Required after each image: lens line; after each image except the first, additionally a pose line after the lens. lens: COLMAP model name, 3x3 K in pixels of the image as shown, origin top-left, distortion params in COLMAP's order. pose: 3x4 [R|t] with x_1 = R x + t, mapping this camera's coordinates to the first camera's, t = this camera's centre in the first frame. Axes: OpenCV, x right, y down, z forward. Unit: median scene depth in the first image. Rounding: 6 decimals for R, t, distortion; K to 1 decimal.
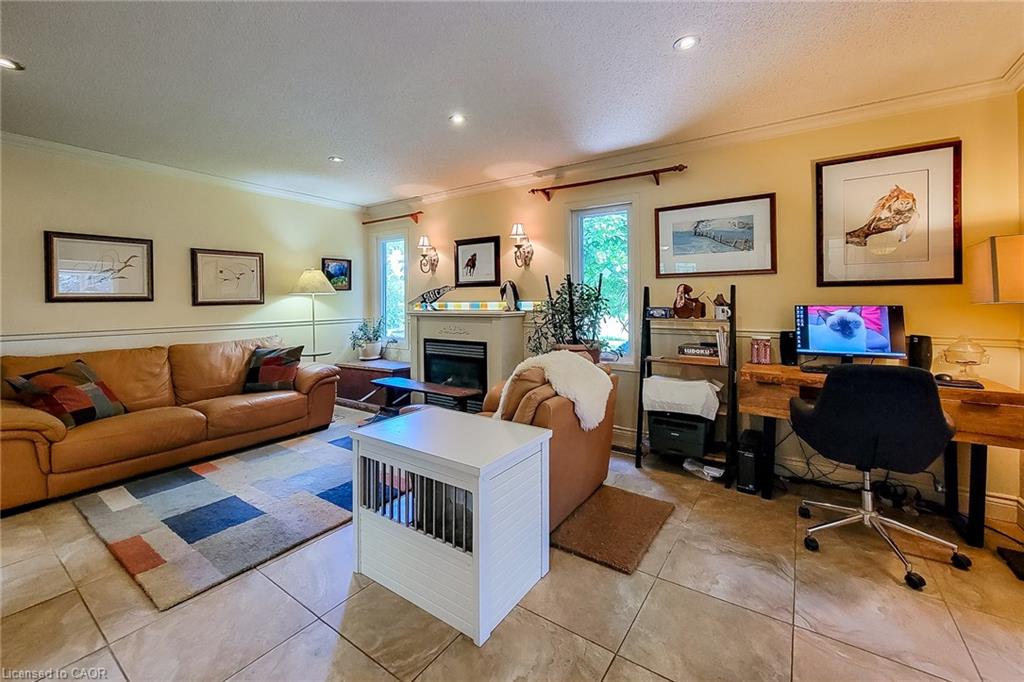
lens RADIAL K [[418.8, 0, 509.3], [0, 418.8, 302.6], [0, 0, 1]] dist [0.000197, 0.000252]
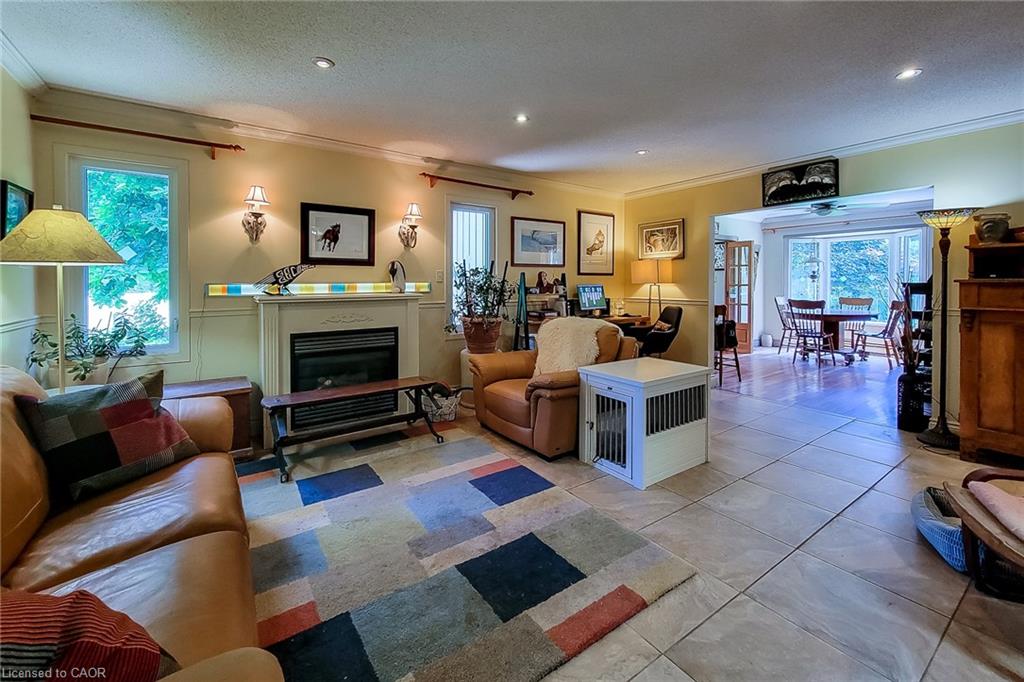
lens RADIAL K [[426.4, 0, 506.1], [0, 426.4, 284.7], [0, 0, 1]] dist [0.002793, 0.000190]
pose [[0.346816, 0.000122, 0.937933, -0.848680], [0.004209, 0.999990, -0.001687, 0.004629], [-0.937924, 0.004533, 0.346812, 0.453511]]
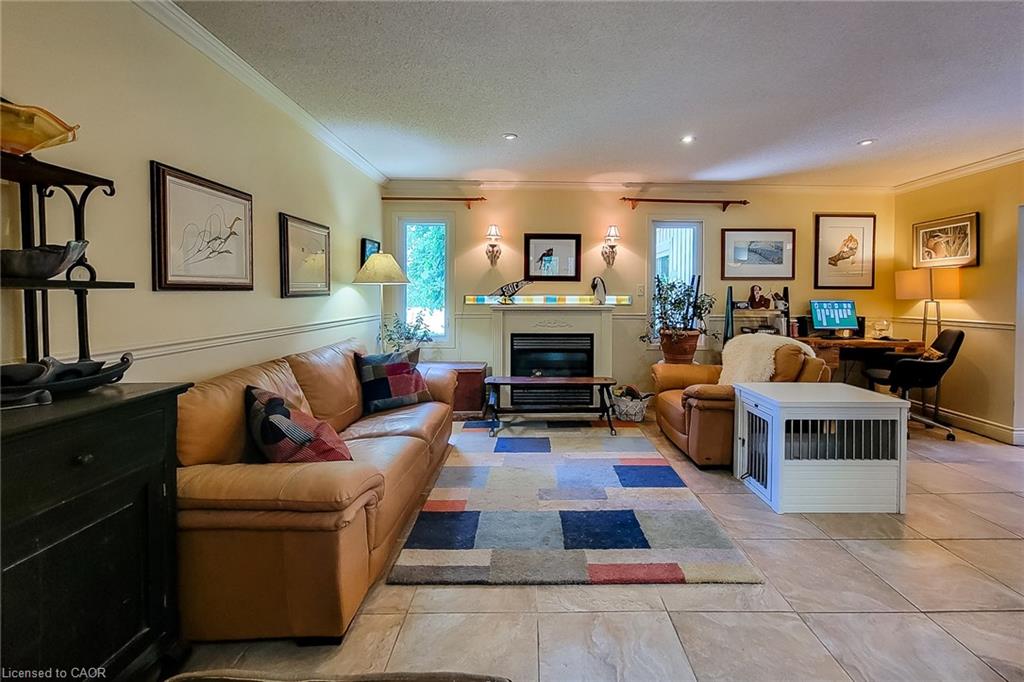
lens RADIAL K [[431.4, 0, 535.2], [0, 431.4, 298.5], [0, 0, 1]] dist [-0.002500, -0.000229]
pose [[0.809942, 0.006080, 0.586479, -0.824806], [-0.007755, 0.999970, 0.000343, 0.005531], [-0.586459, -0.004826, 0.809964, 0.191747]]
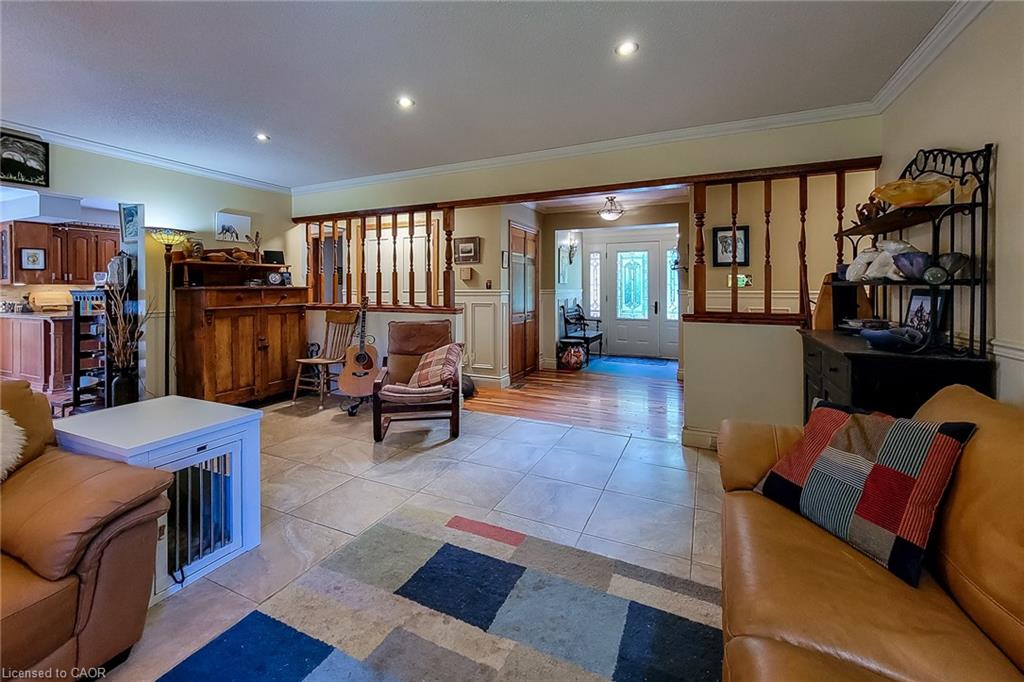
lens RADIAL K [[426.4, 0, 506.1], [0, 426.4, 284.7], [0, 0, 1]] dist [0.002793, 0.000190]
pose [[-0.986014, 0.009654, -0.166383, -0.393936], [0.009240, 0.999952, 0.003260, -0.004151], [0.166407, 0.001677, -0.986056, 1.045358]]
